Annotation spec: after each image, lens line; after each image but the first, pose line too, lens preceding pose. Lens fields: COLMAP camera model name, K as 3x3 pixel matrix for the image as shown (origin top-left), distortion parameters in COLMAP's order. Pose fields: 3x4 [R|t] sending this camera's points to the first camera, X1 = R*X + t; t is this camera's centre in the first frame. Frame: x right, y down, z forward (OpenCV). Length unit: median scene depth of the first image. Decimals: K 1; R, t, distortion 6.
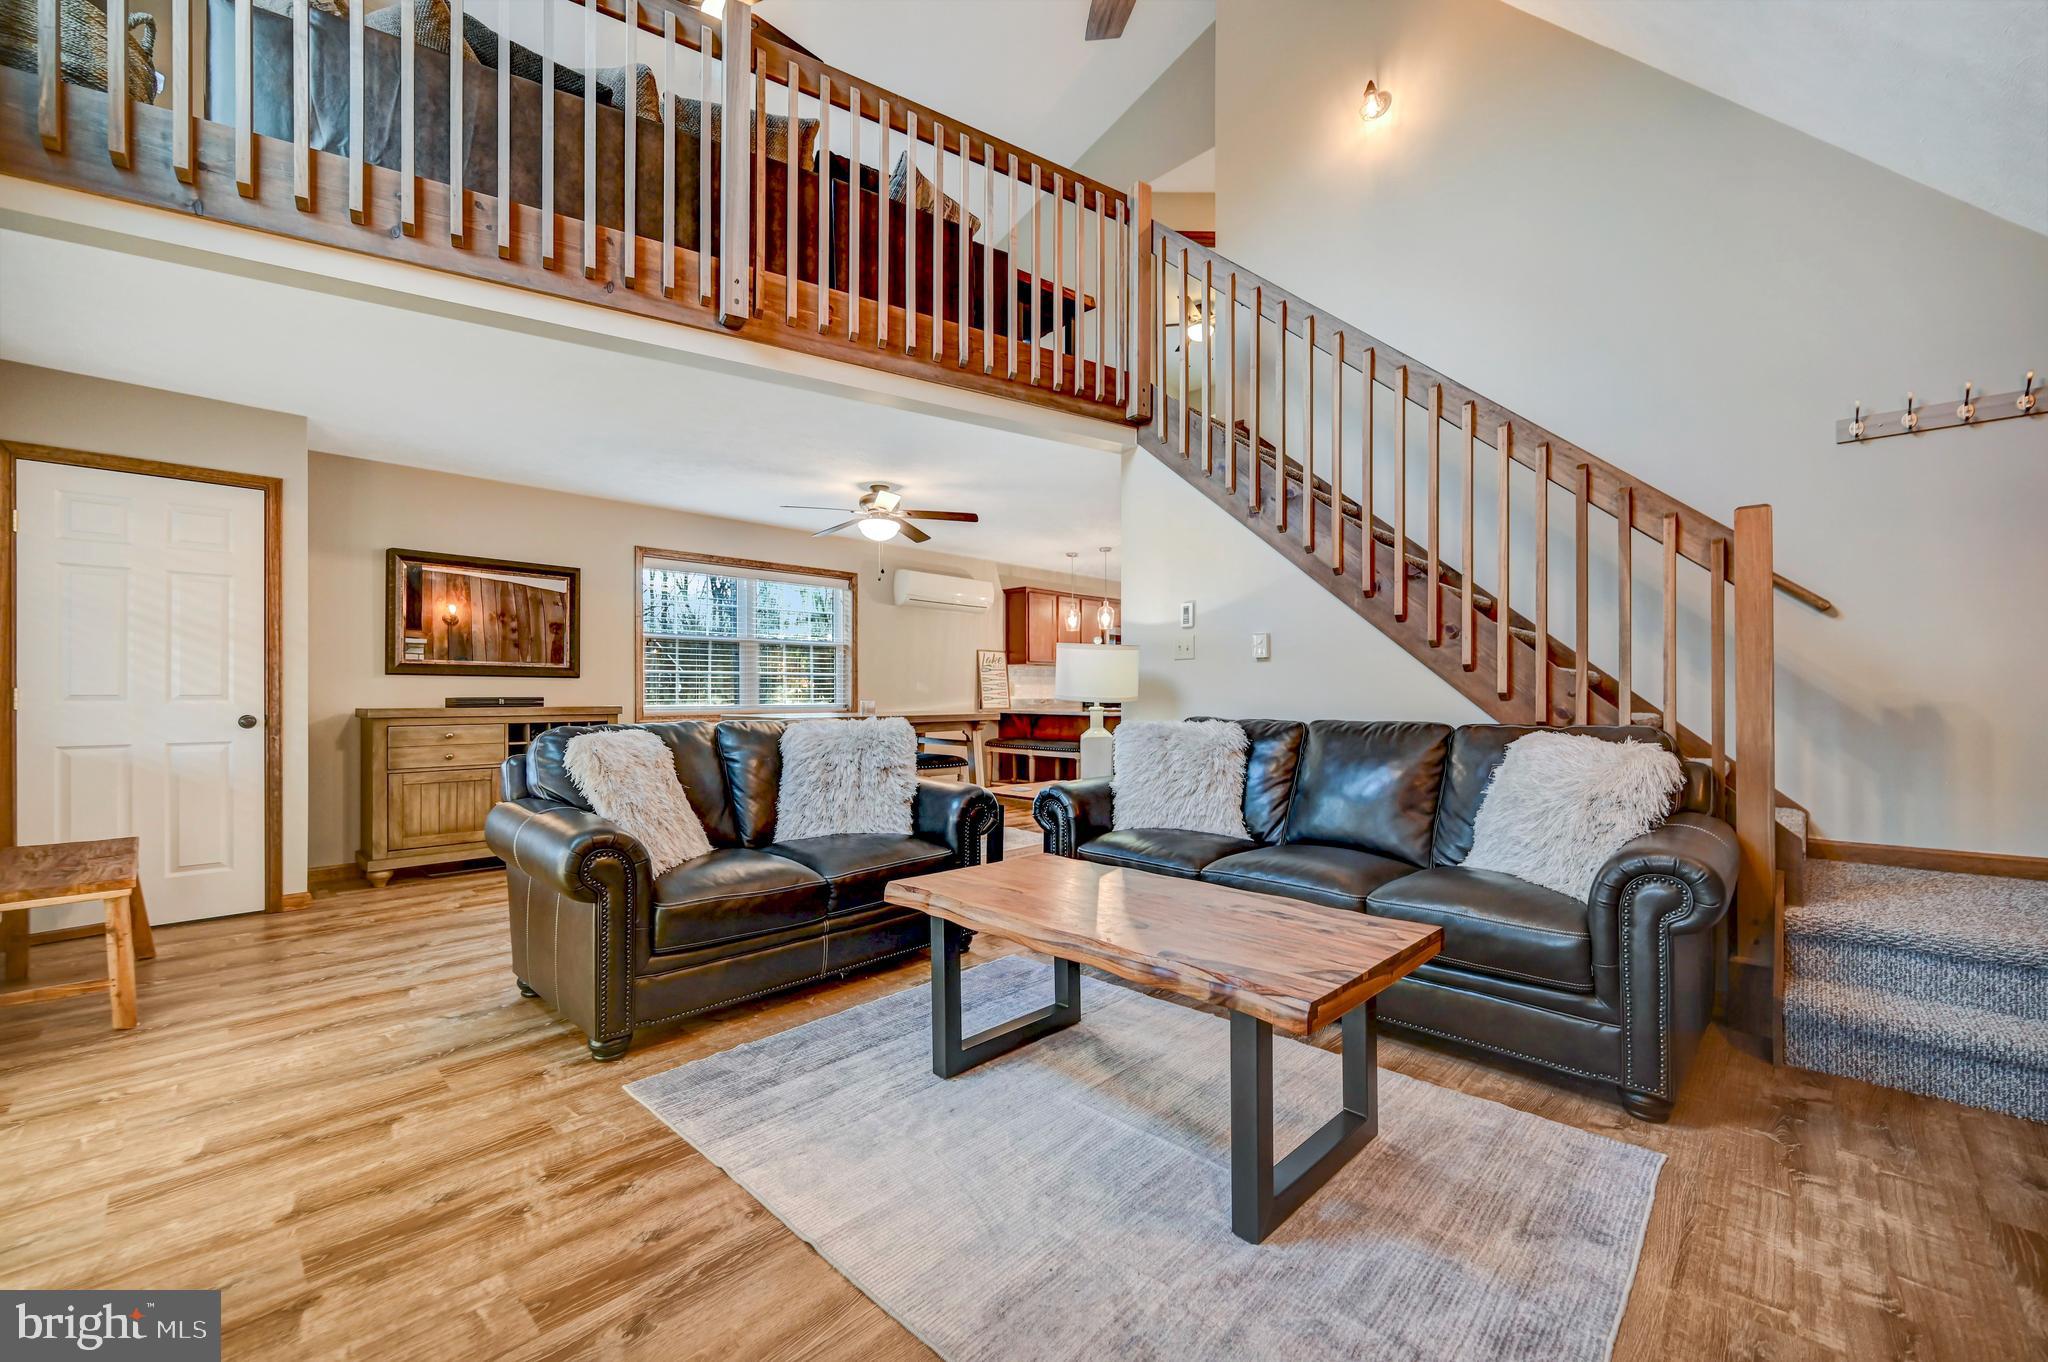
lens RADIAL K [[812.6, 0, 1024.5], [0, 812.6, 685.4], [0, 0, 1]] dist [0.001051, 0.000069]
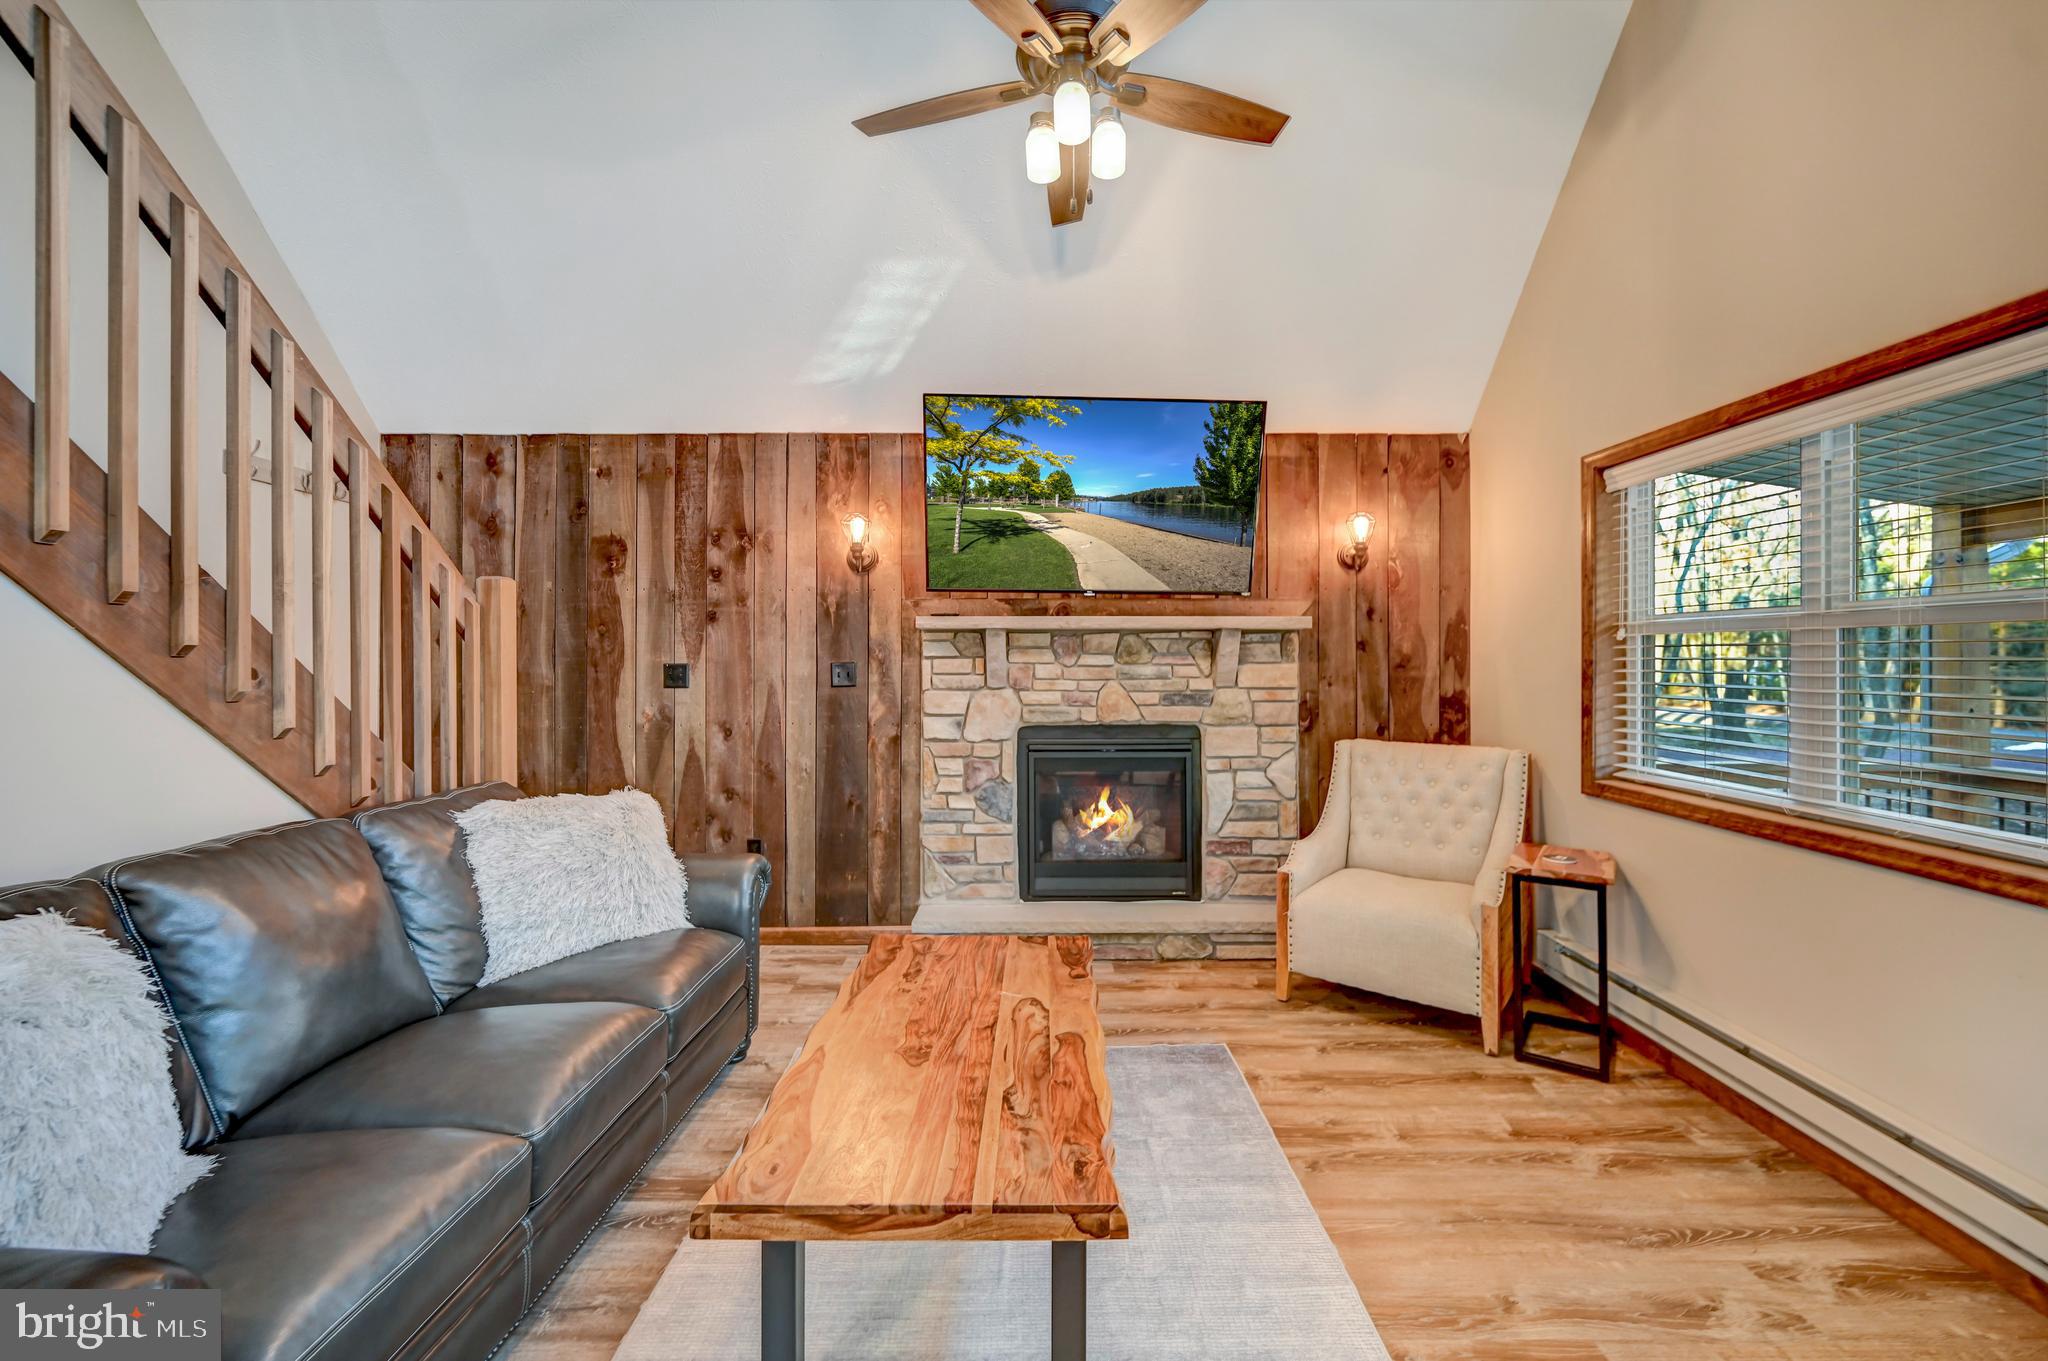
lens RADIAL K [[835.3, 0, 1043.0], [0, 835.3, 658.2], [0, 0, 1]] dist [0.001049, 0.000031]
pose [[-0.707341, 0.002812, 0.706867, -0.407079], [-0.006740, 0.999920, -0.010723, -0.088626], [-0.706840, -0.012349, -0.707266, 1.120507]]
